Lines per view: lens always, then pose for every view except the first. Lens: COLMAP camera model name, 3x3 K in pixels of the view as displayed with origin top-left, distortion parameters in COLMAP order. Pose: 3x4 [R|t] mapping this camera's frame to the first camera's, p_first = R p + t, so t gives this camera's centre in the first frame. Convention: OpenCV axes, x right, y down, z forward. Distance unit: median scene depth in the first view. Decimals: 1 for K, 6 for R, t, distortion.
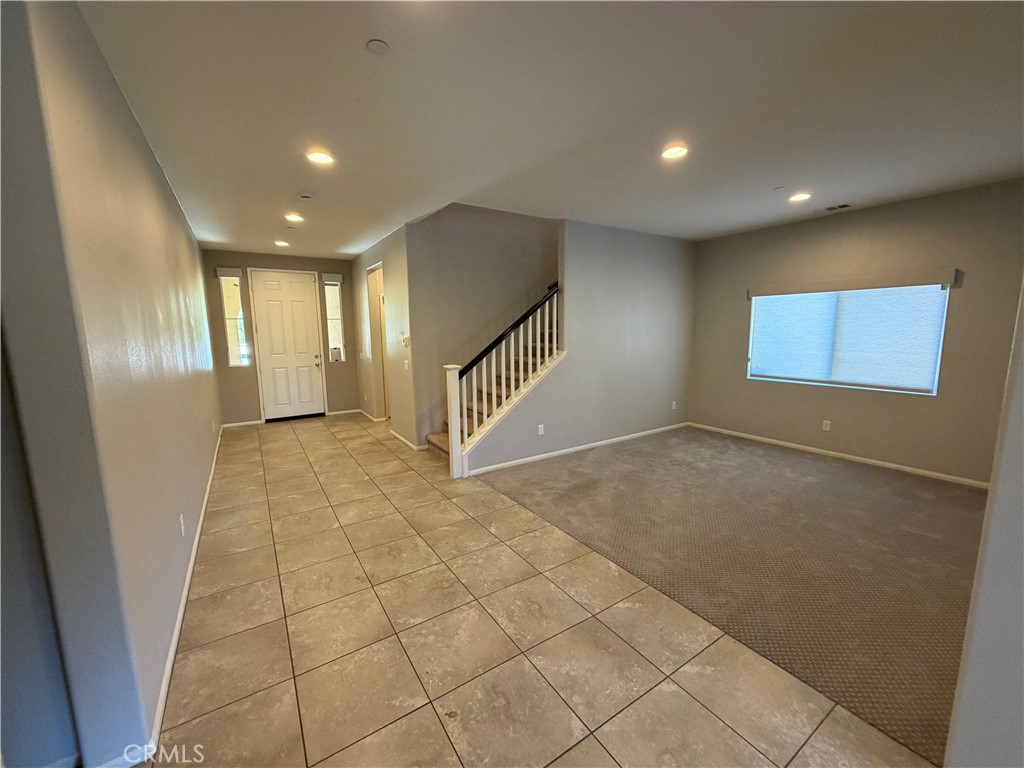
lens RADIAL K [[406.7, 0, 513.3], [0, 406.7, 386.2], [0, 0, 1]] dist [-0.001208, -0.000089]
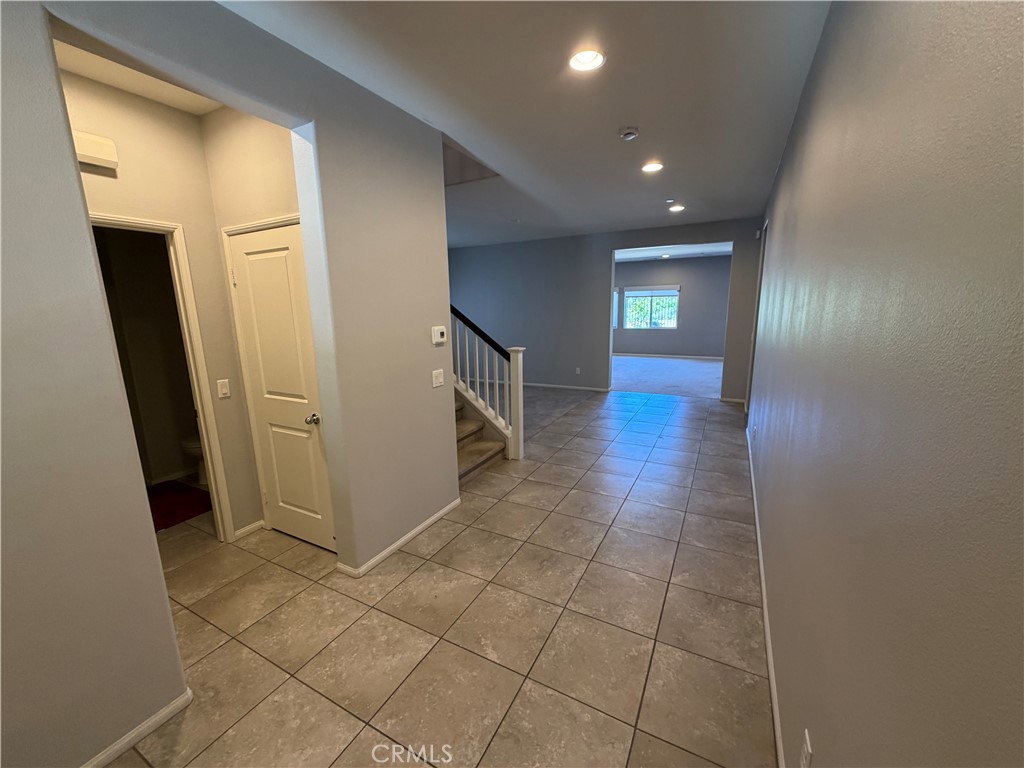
lens RADIAL K [[406.7, 0, 514.4], [0, 406.7, 382.8], [0, 0, 1]] dist [-0.001208, -0.000089]
pose [[-0.482517, -0.148945, 0.863129, -1.217662], [0.142893, 0.958847, 0.245345, -0.253807], [-0.864152, 0.241718, -0.441377, 1.757012]]
